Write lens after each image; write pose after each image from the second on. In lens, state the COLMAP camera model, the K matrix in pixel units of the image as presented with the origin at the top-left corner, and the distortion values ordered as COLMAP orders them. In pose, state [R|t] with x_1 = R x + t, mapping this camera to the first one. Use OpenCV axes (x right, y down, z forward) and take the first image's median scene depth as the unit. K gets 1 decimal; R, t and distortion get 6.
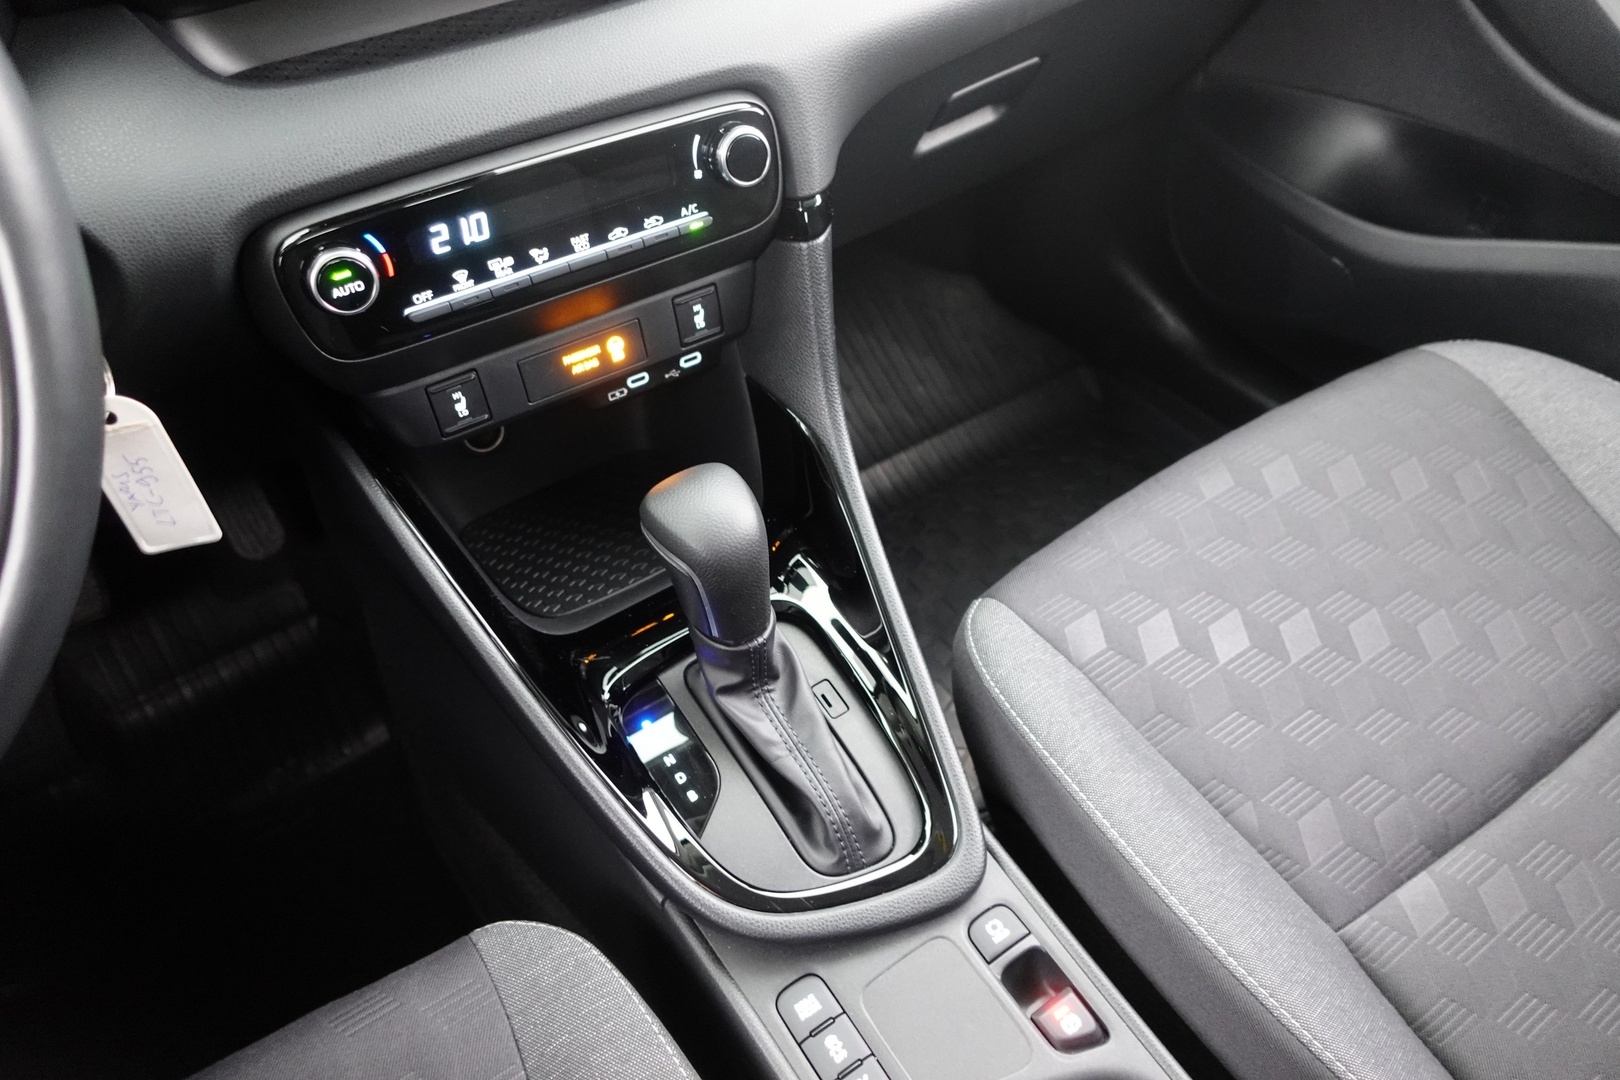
lens RADIAL K [[1060.4, 0, 822.1], [0, 1060.4, 541.5], [0, 0, 1]] dist [-0.033354, 0.000922]
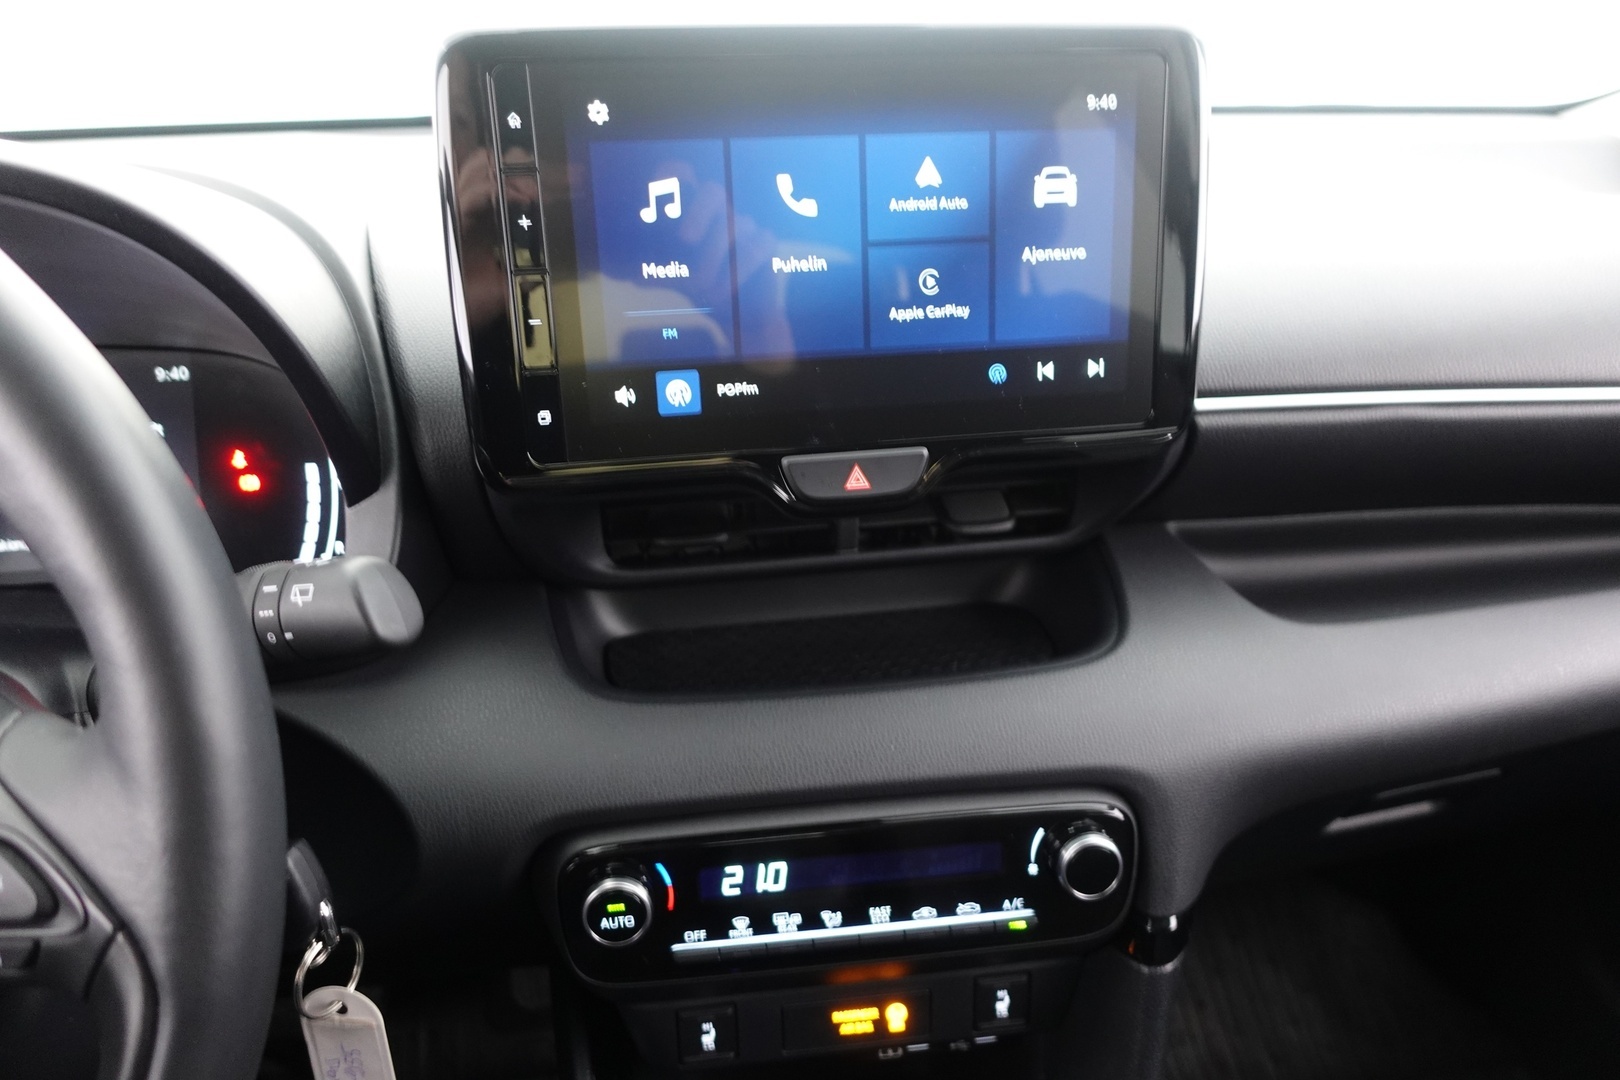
lens RADIAL K [[1060.4, 0, 810.1], [0, 1060.4, 546.9], [0, 0, 1]] dist [-0.033354, 0.000922]
pose [[0.902633, 0.182619, -0.389749, 0.007406], [-0.315976, 0.896019, -0.311944, -0.266736], [0.292256, 0.404722, 0.866479, 0.090183]]
